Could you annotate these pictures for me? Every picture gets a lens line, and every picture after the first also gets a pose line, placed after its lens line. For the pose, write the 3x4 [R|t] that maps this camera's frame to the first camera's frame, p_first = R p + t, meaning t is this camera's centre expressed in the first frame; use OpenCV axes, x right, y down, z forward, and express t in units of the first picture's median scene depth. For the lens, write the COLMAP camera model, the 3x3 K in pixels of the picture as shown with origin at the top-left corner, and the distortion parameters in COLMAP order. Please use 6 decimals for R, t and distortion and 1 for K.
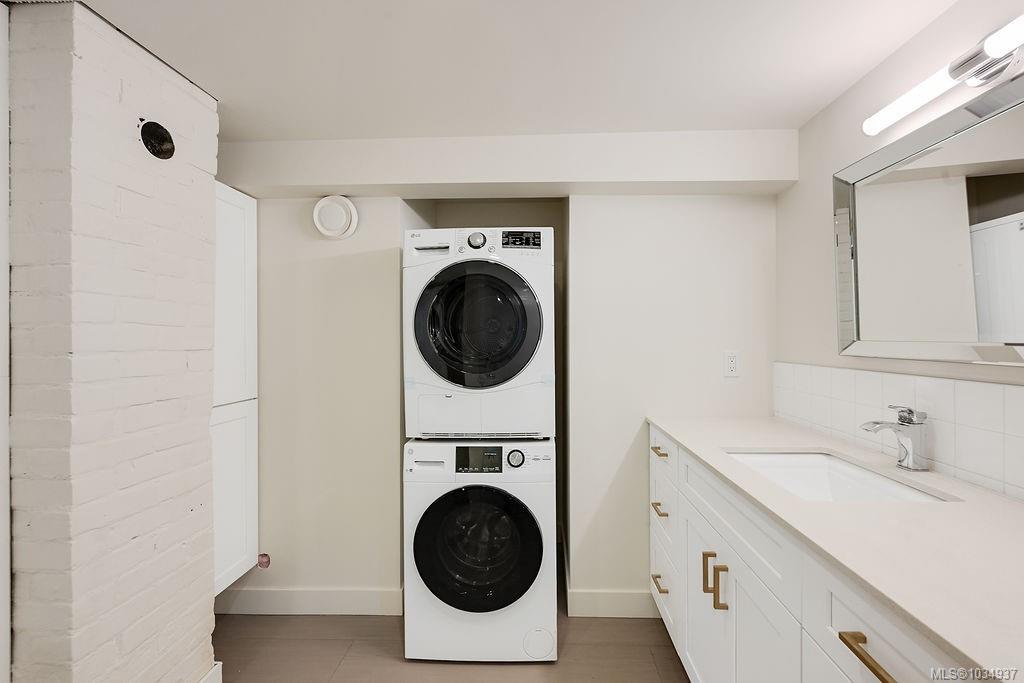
lens RADIAL K [[413.8, 0, 527.7], [0, 413.8, 338.9], [0, 0, 1]] dist [0.000416, 0.000221]
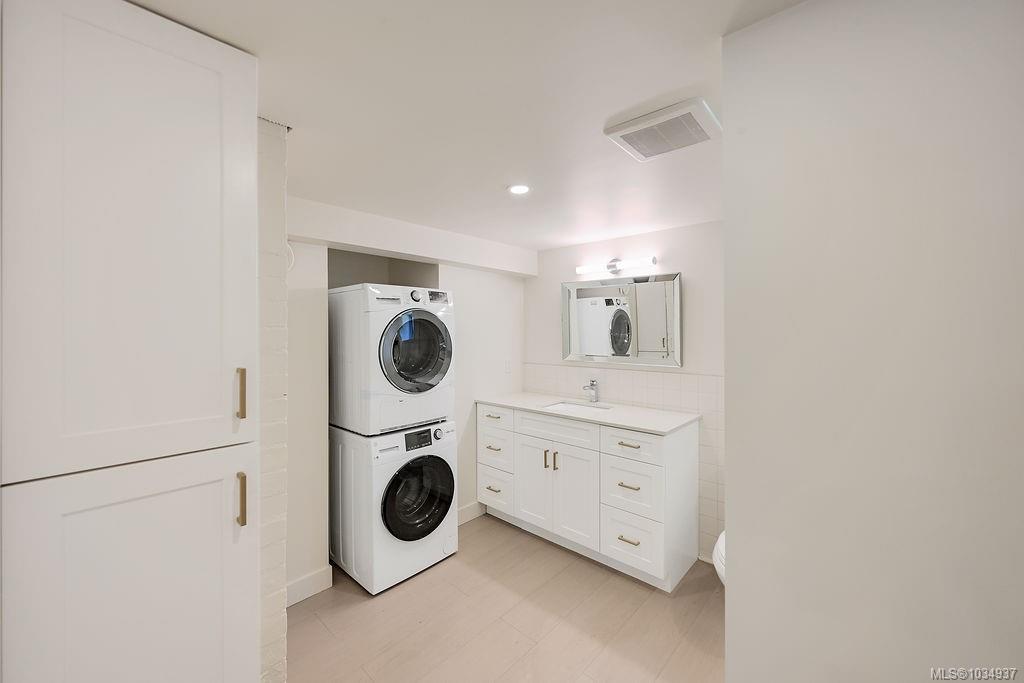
lens RADIAL K [[405.3, 0, 517.4], [0, 405.3, 327.9], [0, 0, 1]] dist [0.000085, 0.000037]
pose [[0.646315, 0.007887, 0.763030, -1.027492], [-0.000852, 0.999953, -0.009615, -0.107599], [-0.763070, 0.005564, 0.646292, -0.250605]]
